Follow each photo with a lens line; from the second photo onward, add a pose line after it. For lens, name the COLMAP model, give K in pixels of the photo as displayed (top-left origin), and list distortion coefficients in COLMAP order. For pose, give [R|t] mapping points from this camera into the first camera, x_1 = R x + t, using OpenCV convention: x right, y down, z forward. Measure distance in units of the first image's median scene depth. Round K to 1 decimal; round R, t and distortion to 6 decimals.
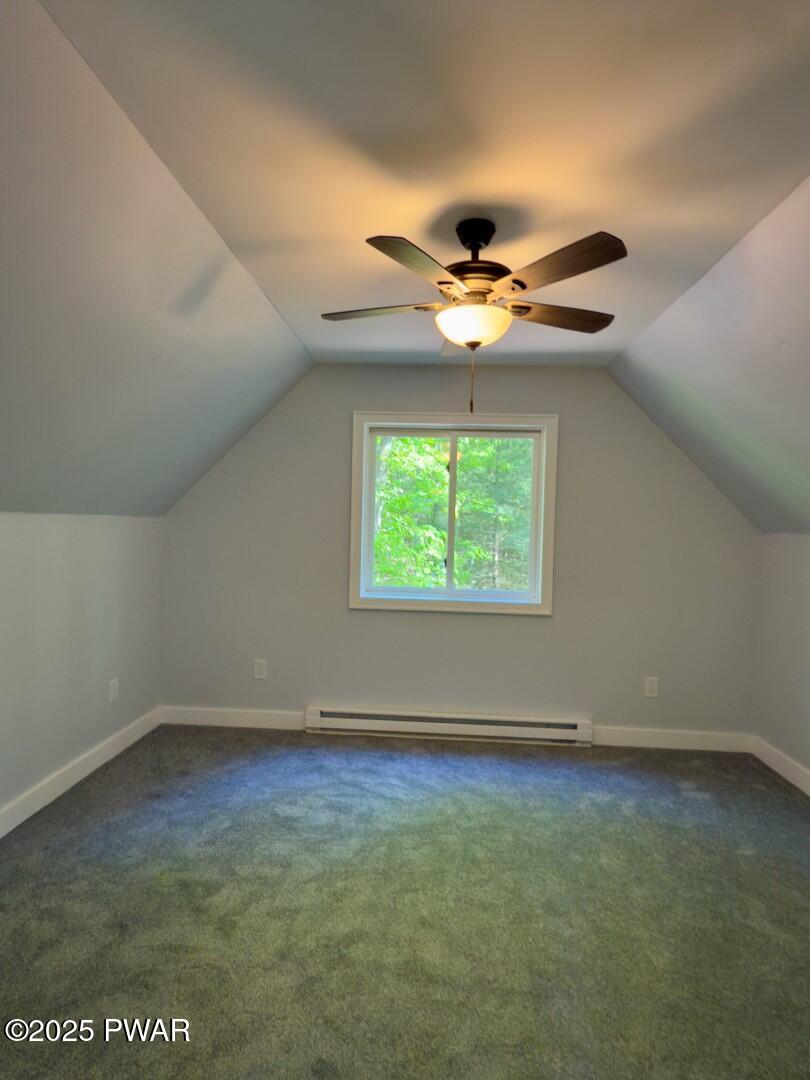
lens RADIAL K [[596.2, 0, 401.7], [0, 596.2, 541.6], [0, 0, 1]] dist [-0.000591, -0.000527]
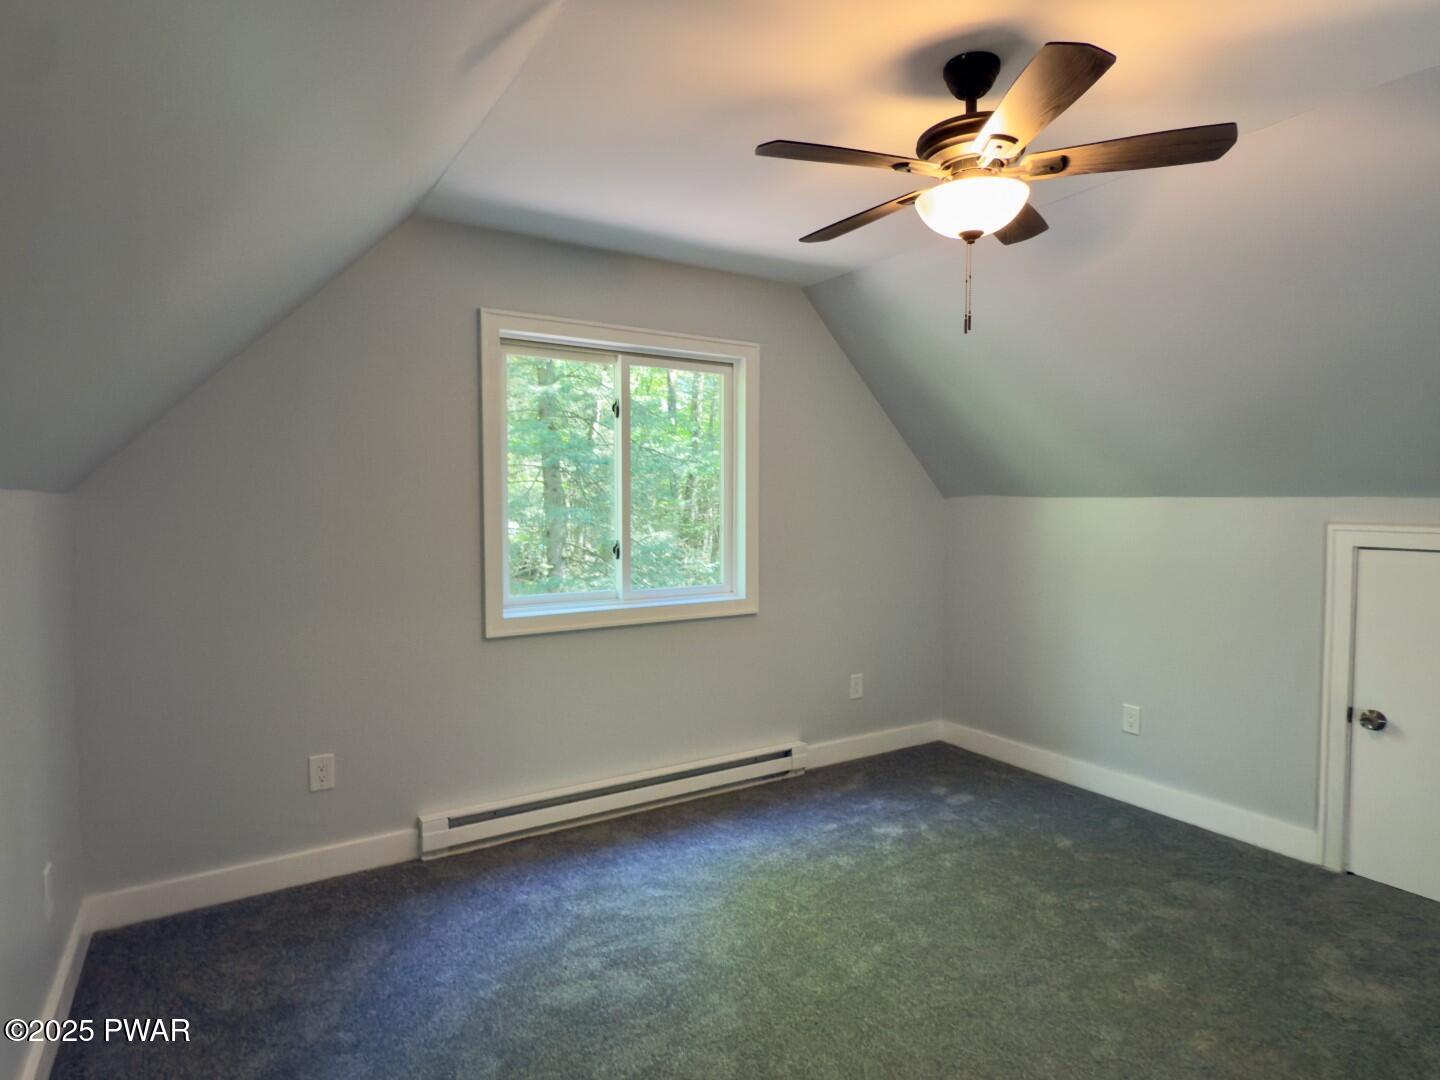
lens RADIAL K [[795.0, 0, 721.1], [0, 795.0, 538.9], [0, 0, 1]] dist [-0.000591, -0.000527]
pose [[0.812666, -0.055186, 0.580110, -0.422231], [0.038359, 0.998413, 0.041243, -0.014414], [-0.581465, -0.011264, 0.813493, 0.250459]]
